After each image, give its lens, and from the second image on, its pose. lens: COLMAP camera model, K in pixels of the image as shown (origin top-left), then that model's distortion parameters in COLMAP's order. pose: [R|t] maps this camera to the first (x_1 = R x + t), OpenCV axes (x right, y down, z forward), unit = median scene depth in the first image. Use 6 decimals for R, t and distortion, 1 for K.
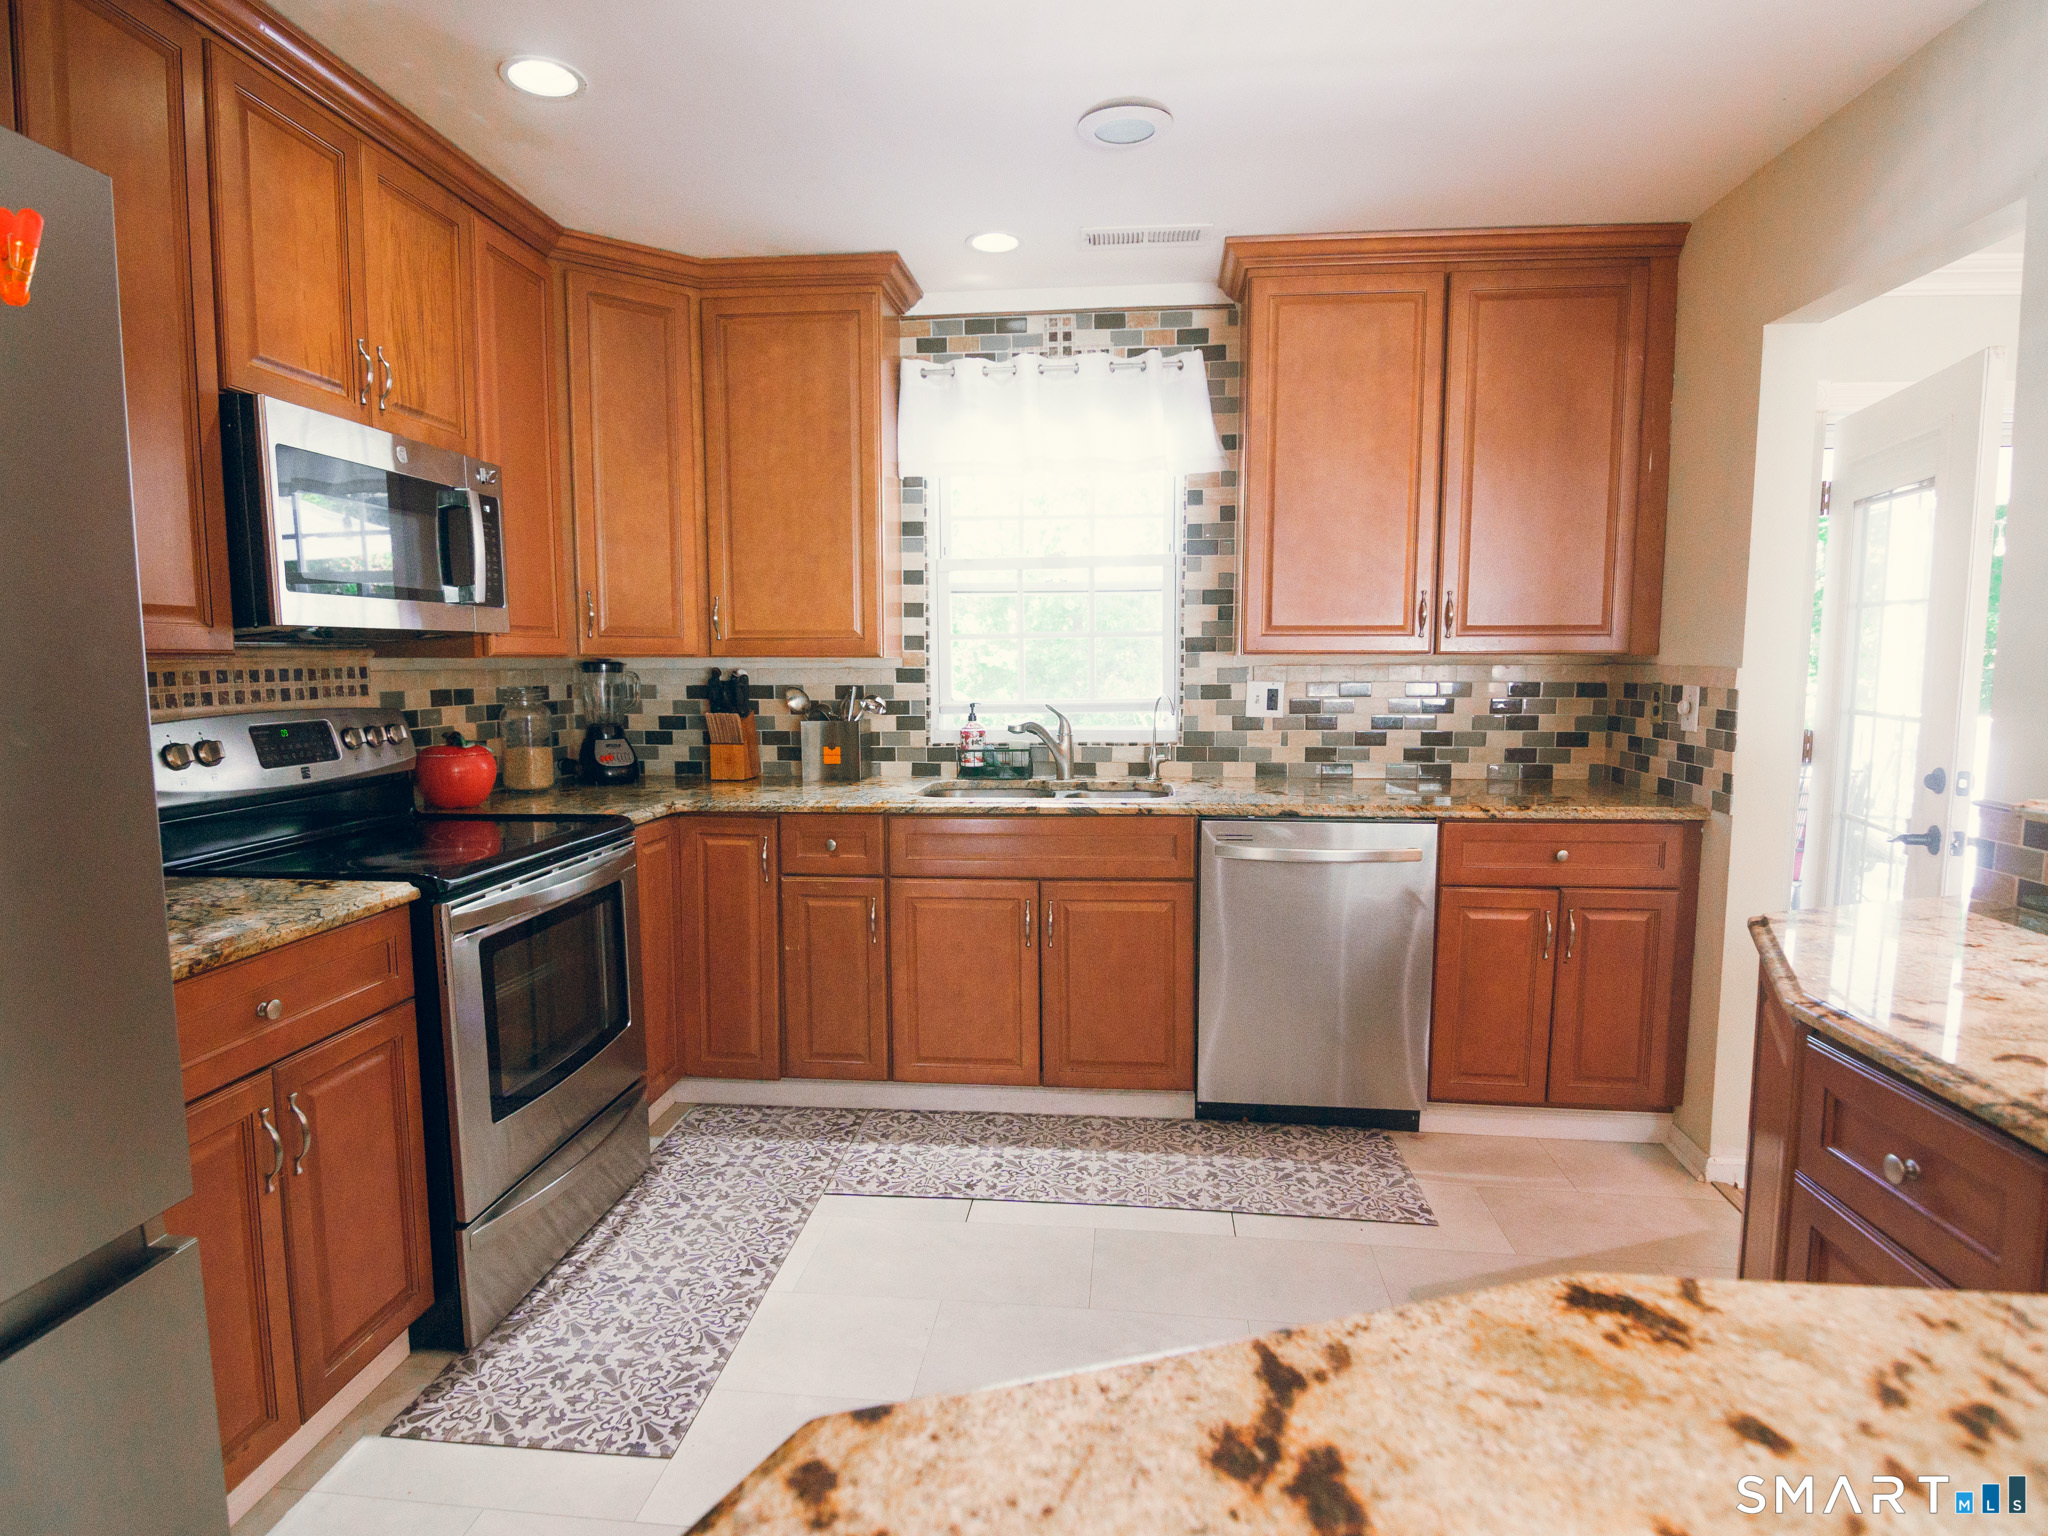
lens RADIAL K [[1109.9, 0, 1023.5], [0, 1109.9, 778.8], [0, 0, 1]] dist [0.002374, -0.021325]
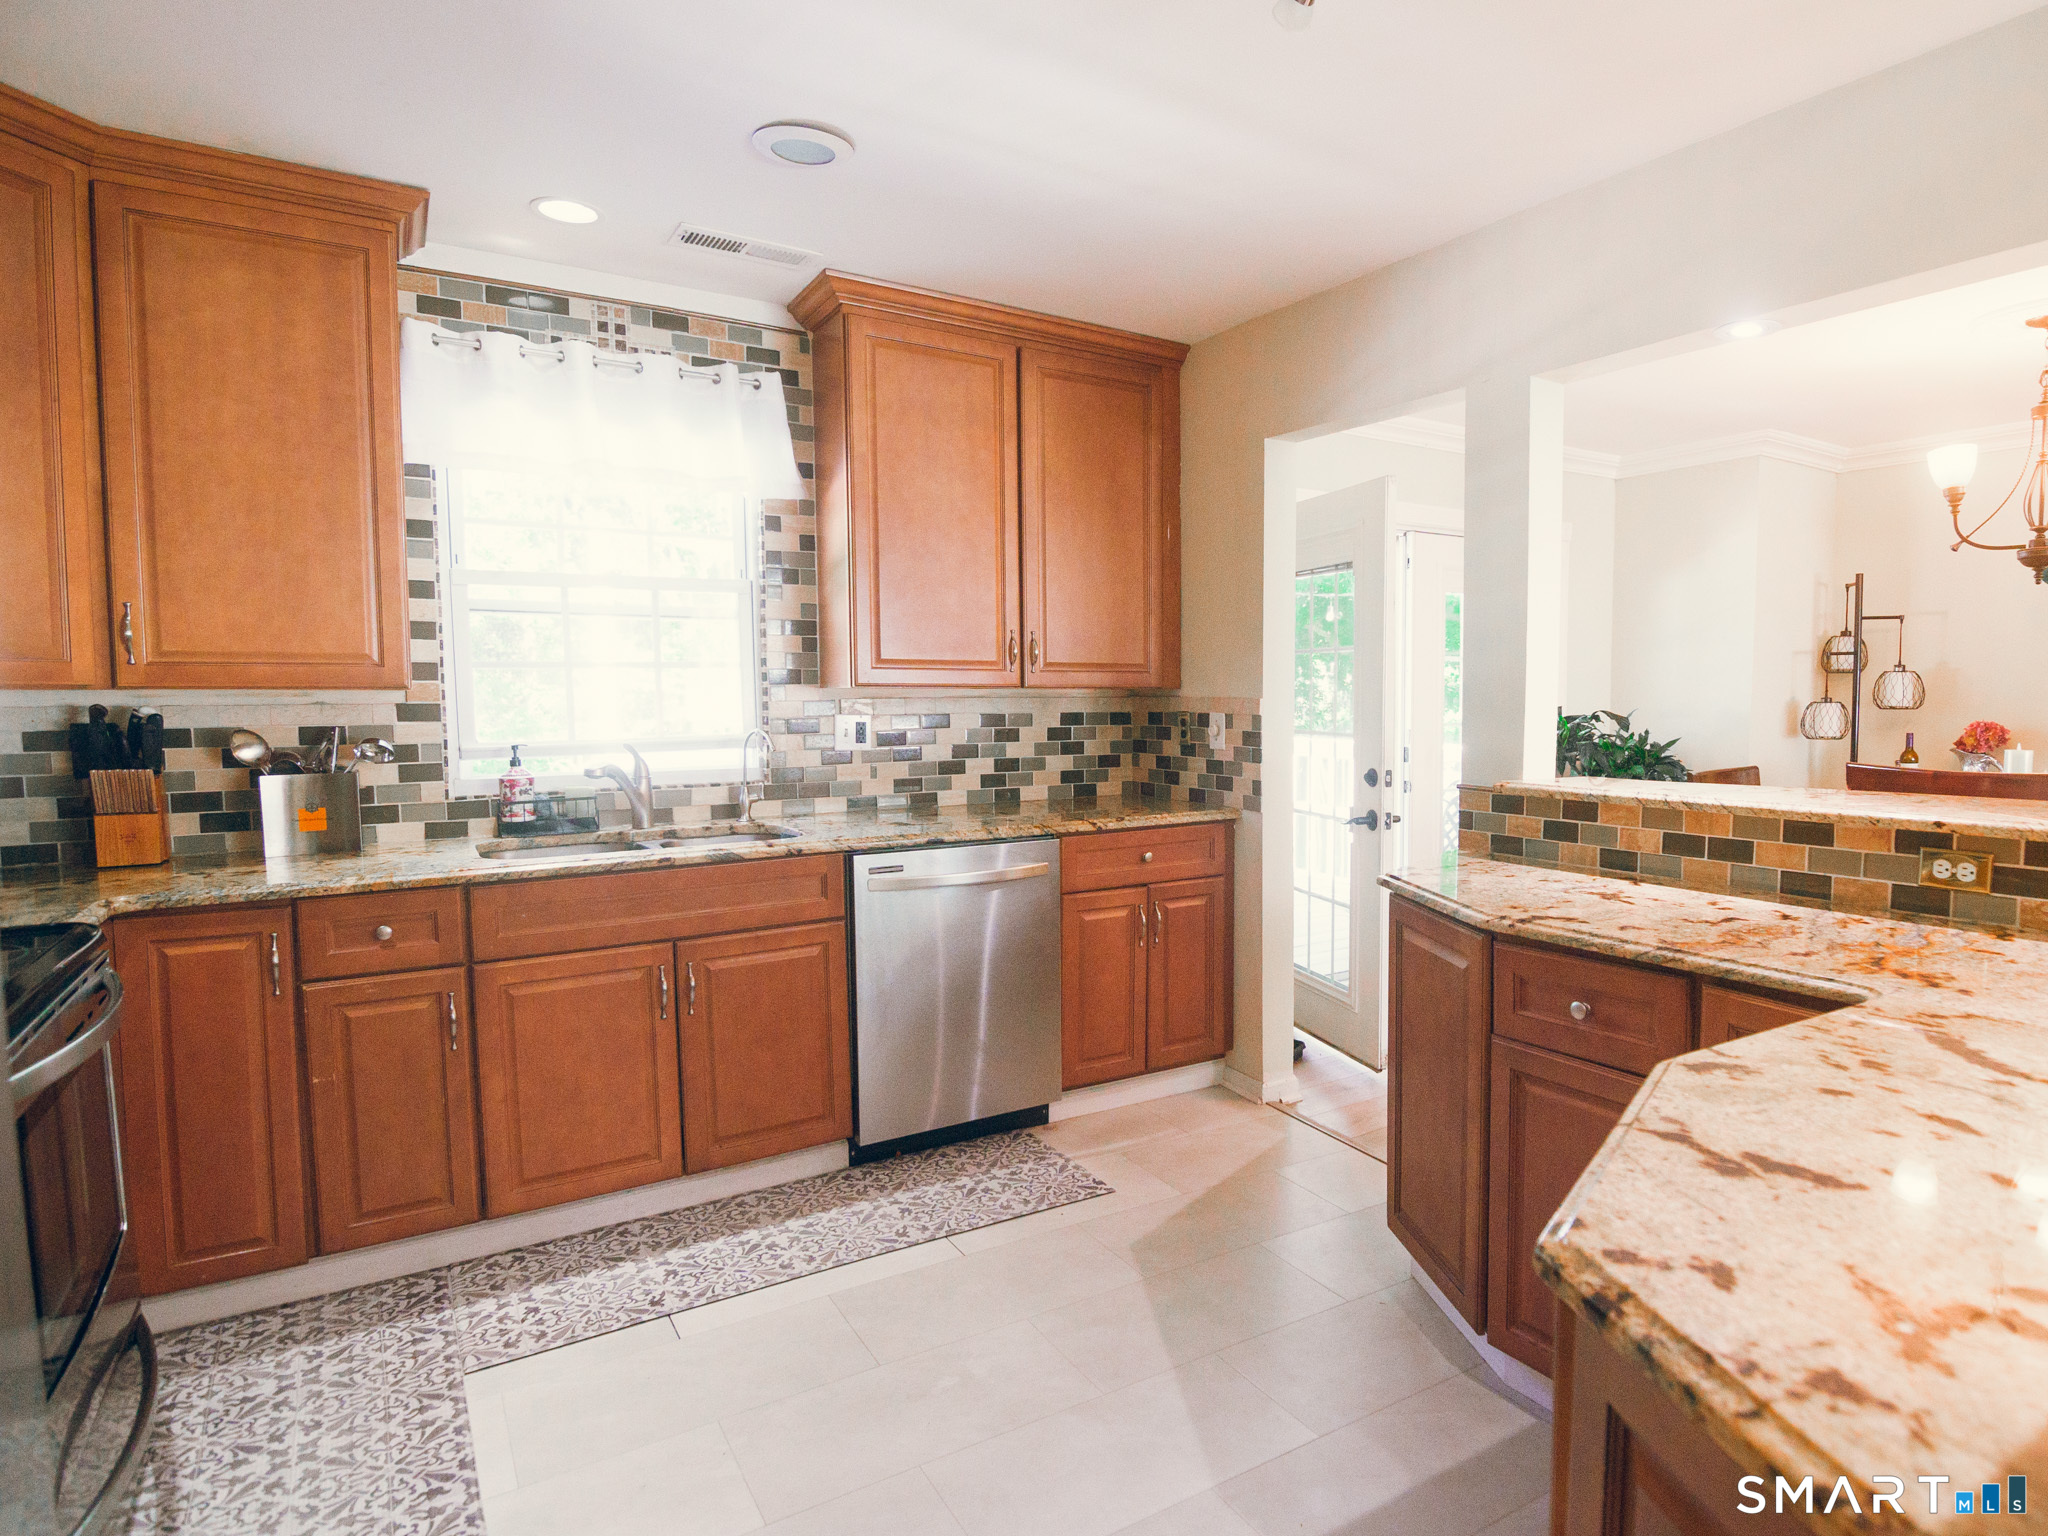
lens RADIAL K [[1150.7, 0, 1181.7], [0, 1150.7, 776.3], [0, 0, 1]] dist [-0.005091, -0.013081]
pose [[0.757408, -0.046134, 0.651310, -0.259391], [0.070622, 0.997437, -0.011475, -0.000227], [-0.649112, 0.054688, 0.758725, 0.036767]]
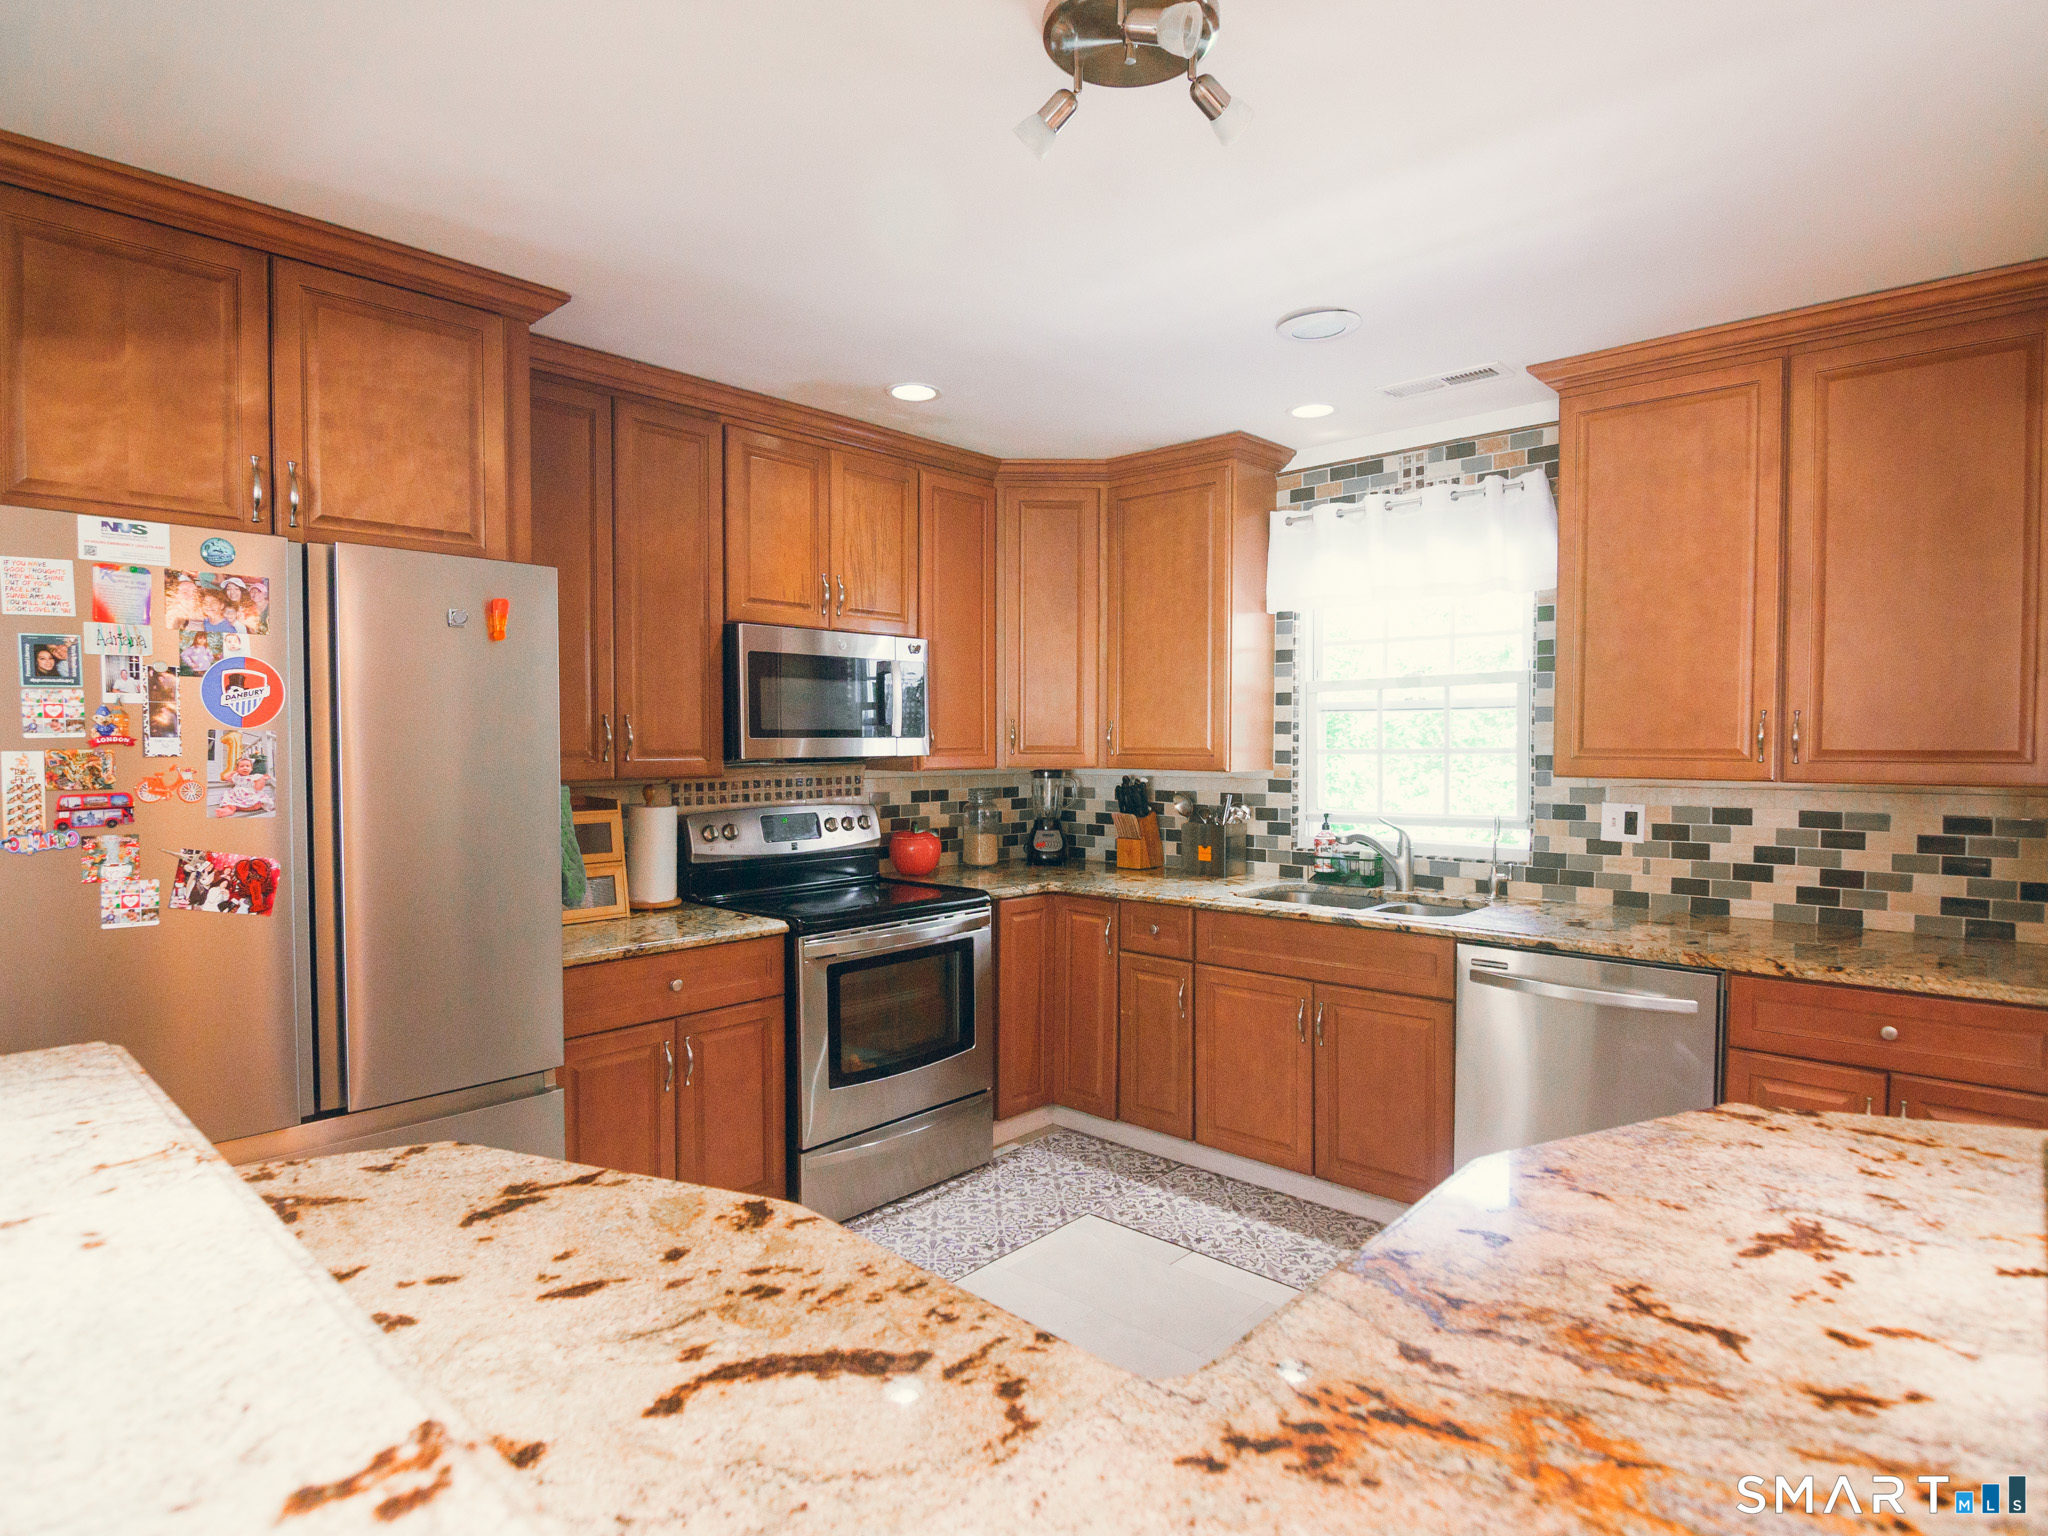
lens RADIAL K [[1109.9, 0, 1023.5], [0, 1109.9, 778.8], [0, 0, 1]] dist [0.002374, -0.021325]
pose [[0.797954, 0.022389, -0.602302, 0.421817], [-0.064457, 0.996749, -0.048342, -0.034716], [0.599262, 0.077397, 0.796803, -0.048655]]
